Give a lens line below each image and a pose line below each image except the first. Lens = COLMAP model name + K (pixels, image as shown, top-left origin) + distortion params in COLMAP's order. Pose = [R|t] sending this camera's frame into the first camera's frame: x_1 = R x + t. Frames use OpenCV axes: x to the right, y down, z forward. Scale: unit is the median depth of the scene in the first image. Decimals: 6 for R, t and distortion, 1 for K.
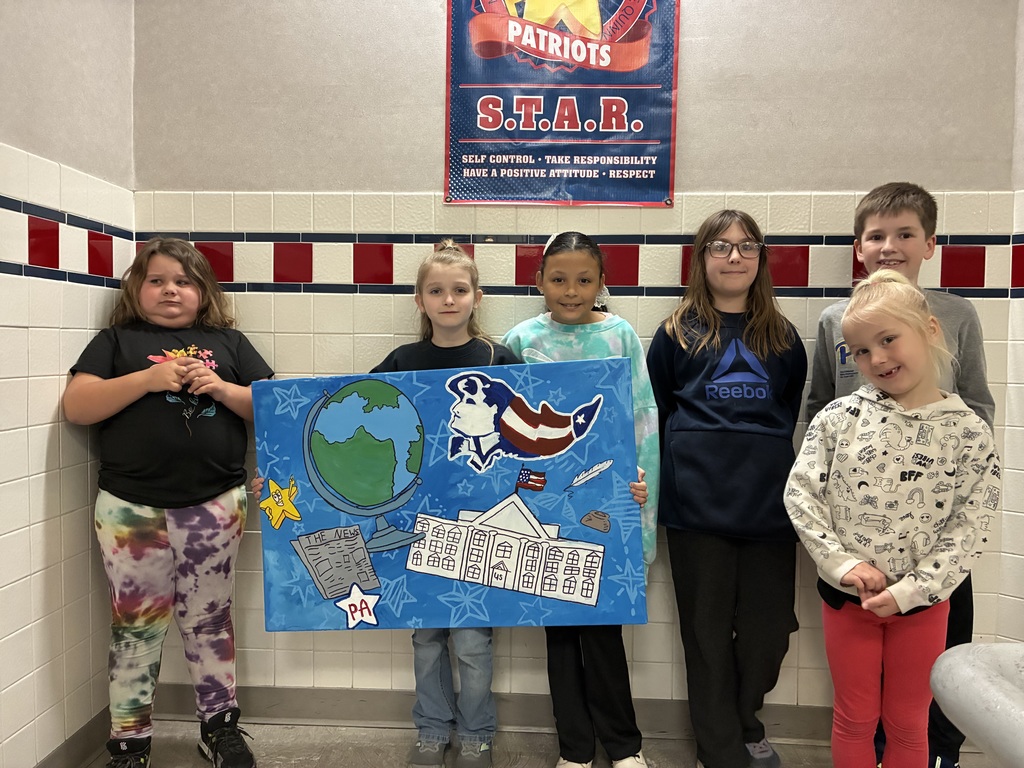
lens RADIAL K [[775.9, 0, 514.3], [0, 775.9, 378.5], [0, 0, 1]] dist [0.025245, -0.023141]
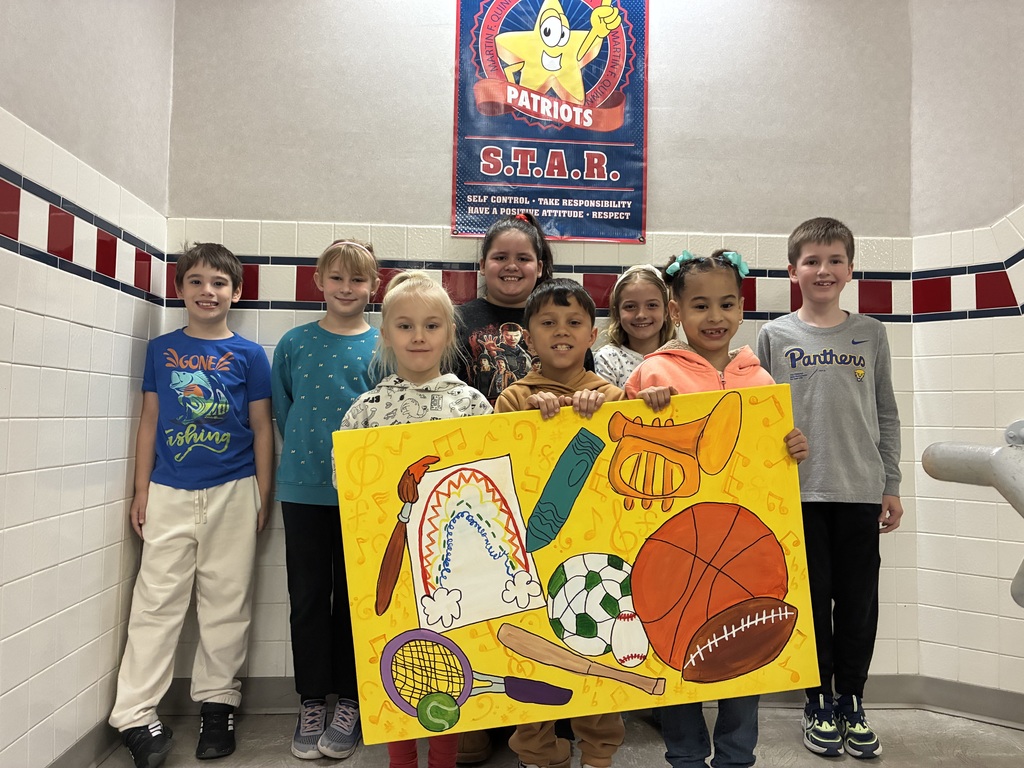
lens RADIAL K [[775.9, 0, 510.0], [0, 775.9, 380.0], [0, 0, 1]] dist [0.025245, -0.023141]
pose [[0.992454, 0.006487, 0.122442, -0.145378], [0.004656, 0.995885, -0.090501, 0.094191], [-0.122526, 0.090389, 0.988341, -0.131851]]
